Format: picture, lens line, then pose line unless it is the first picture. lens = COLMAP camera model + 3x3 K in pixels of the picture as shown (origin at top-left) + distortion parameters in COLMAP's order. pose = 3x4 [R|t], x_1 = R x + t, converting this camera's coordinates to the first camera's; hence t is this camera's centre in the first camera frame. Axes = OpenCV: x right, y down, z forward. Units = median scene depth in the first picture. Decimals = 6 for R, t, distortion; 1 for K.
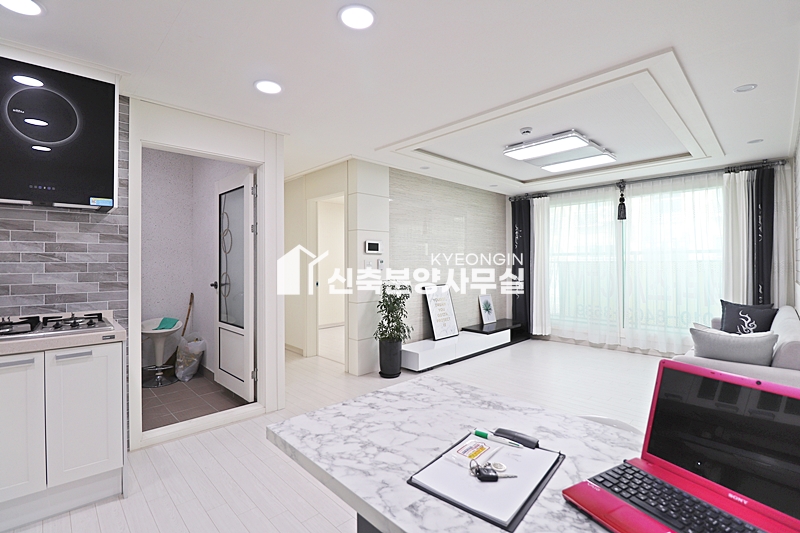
lens RADIAL K [[377.8, 0, 402.1], [0, 377.8, 260.0], [0, 0, 1]] dist [-0.000723, -0.000162]
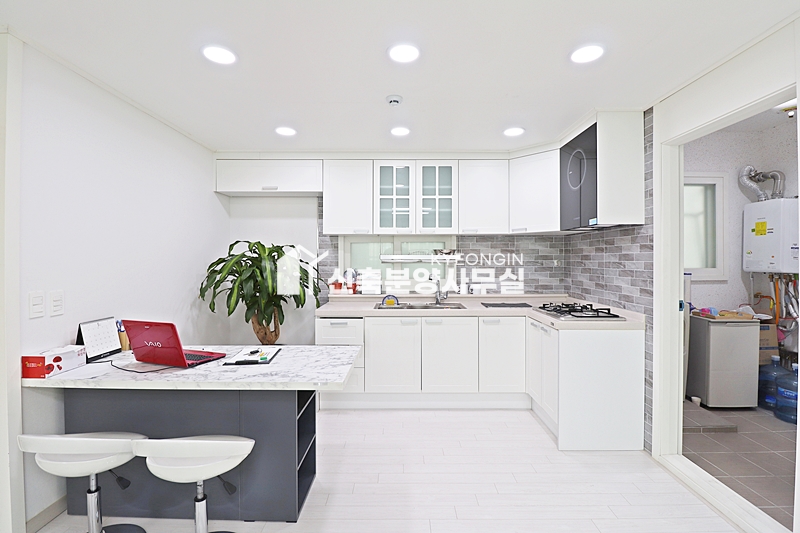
lens RADIAL K [[377.8, 0, 402.1], [0, 377.8, 260.0], [0, 0, 1]] dist [-0.000723, -0.000162]
pose [[-0.706490, 0.007299, -0.707685, 0.531517], [0.008056, 0.999965, 0.002271, -0.033824], [0.707677, -0.004096, -0.706524, 1.407022]]
